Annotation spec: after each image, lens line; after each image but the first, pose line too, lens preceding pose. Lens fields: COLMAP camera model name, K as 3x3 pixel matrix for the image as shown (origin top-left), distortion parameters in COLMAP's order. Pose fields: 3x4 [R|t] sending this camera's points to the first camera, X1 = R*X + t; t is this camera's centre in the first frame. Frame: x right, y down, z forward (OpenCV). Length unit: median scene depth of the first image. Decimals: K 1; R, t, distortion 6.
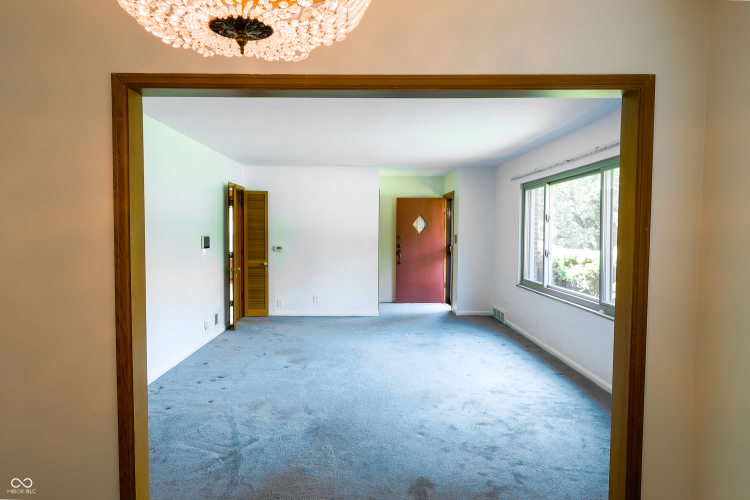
lens RADIAL K [[460.0, 0, 371.9], [0, 460.0, 248.2], [0, 0, 1]] dist [-0.009446, -0.000684]
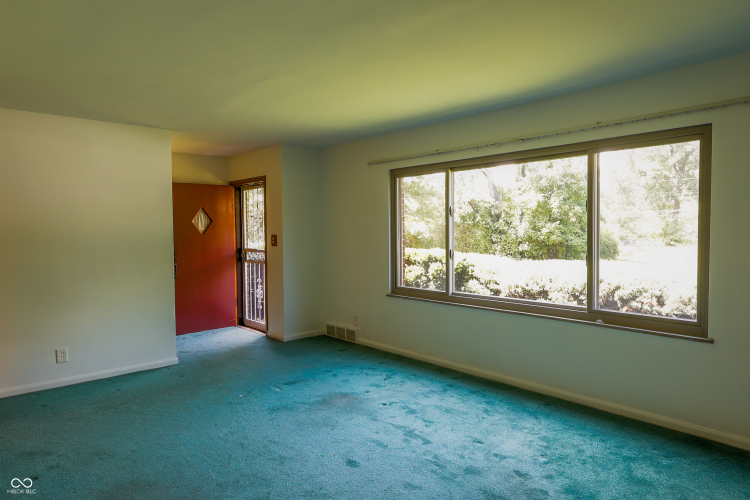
lens RADIAL K [[460.0, 0, 369.1], [0, 460.0, 250.7], [0, 0, 1]] dist [-0.009446, -0.000684]
pose [[0.761033, -0.042492, 0.647320, -0.194924], [0.038258, 0.999056, 0.020602, -0.012795], [-0.647584, 0.009086, 0.761940, 0.346596]]
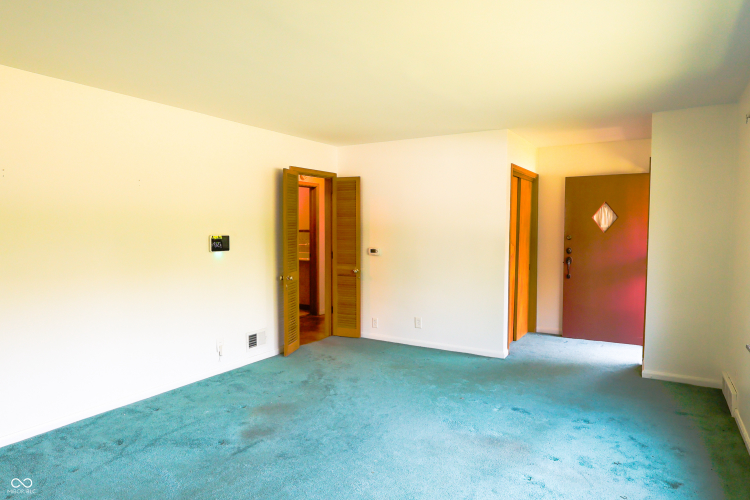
lens RADIAL K [[460.0, 0, 375.7], [0, 460.0, 250.5], [0, 0, 1]] dist [-0.009446, -0.000684]
pose [[0.852373, 0.023239, -0.522418, 0.200713], [-0.016899, 0.999714, 0.016899, -0.013784], [0.522662, -0.005576, 0.852522, 0.358087]]
